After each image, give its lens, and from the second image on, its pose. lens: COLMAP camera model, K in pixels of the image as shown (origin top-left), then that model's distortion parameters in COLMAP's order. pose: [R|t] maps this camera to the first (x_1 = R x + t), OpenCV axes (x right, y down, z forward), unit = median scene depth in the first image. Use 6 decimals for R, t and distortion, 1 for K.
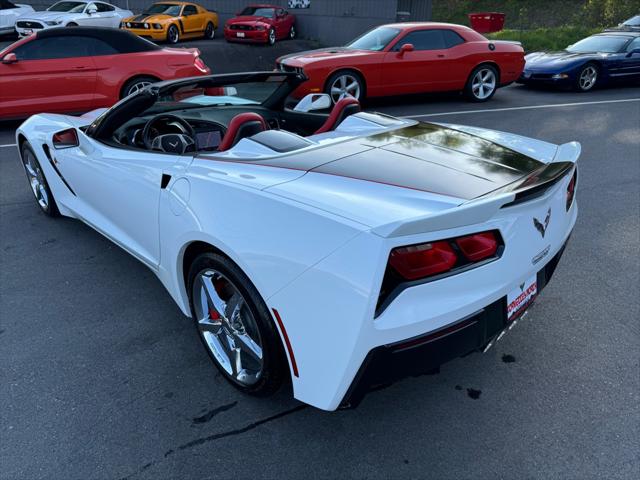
lens RADIAL K [[459.3, 0, 316.3], [0, 459.3, 243.2], [0, 0, 1]] dist [-0.005189, -0.011342]
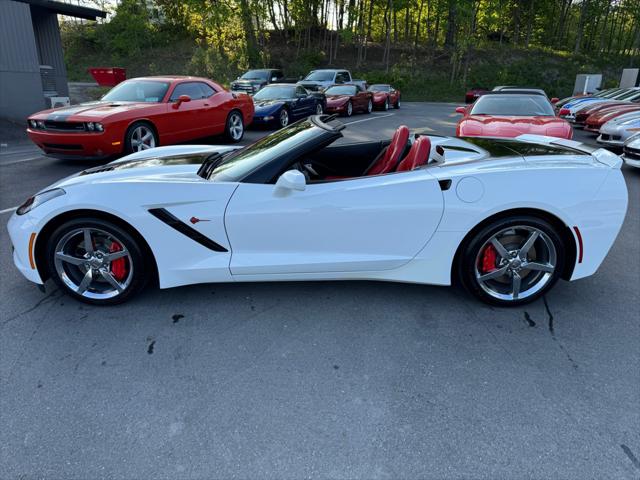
lens RADIAL K [[459.3, 0, 316.3], [0, 459.3, 243.2], [0, 0, 1]] dist [-0.005189, -0.011342]
pose [[0.676603, -0.240256, 0.696050, -1.416616], [0.309707, 0.950448, 0.027013, -0.111946], [-0.668049, 0.197294, 0.717485, 0.266654]]
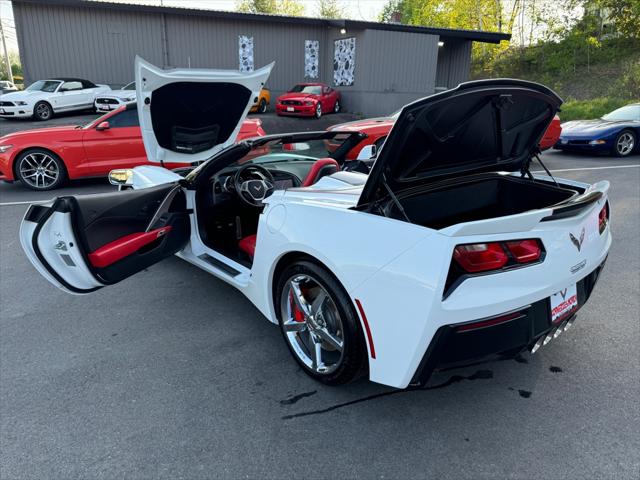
lens RADIAL K [[459.3, 0, 316.3], [0, 459.3, 243.2], [0, 0, 1]] dist [-0.005189, -0.011342]
pose [[0.996629, 0.014145, -0.080811, -0.072121], [-0.025772, 0.989140, -0.144698, 0.121284], [0.077886, 0.146293, 0.986170, -0.181684]]
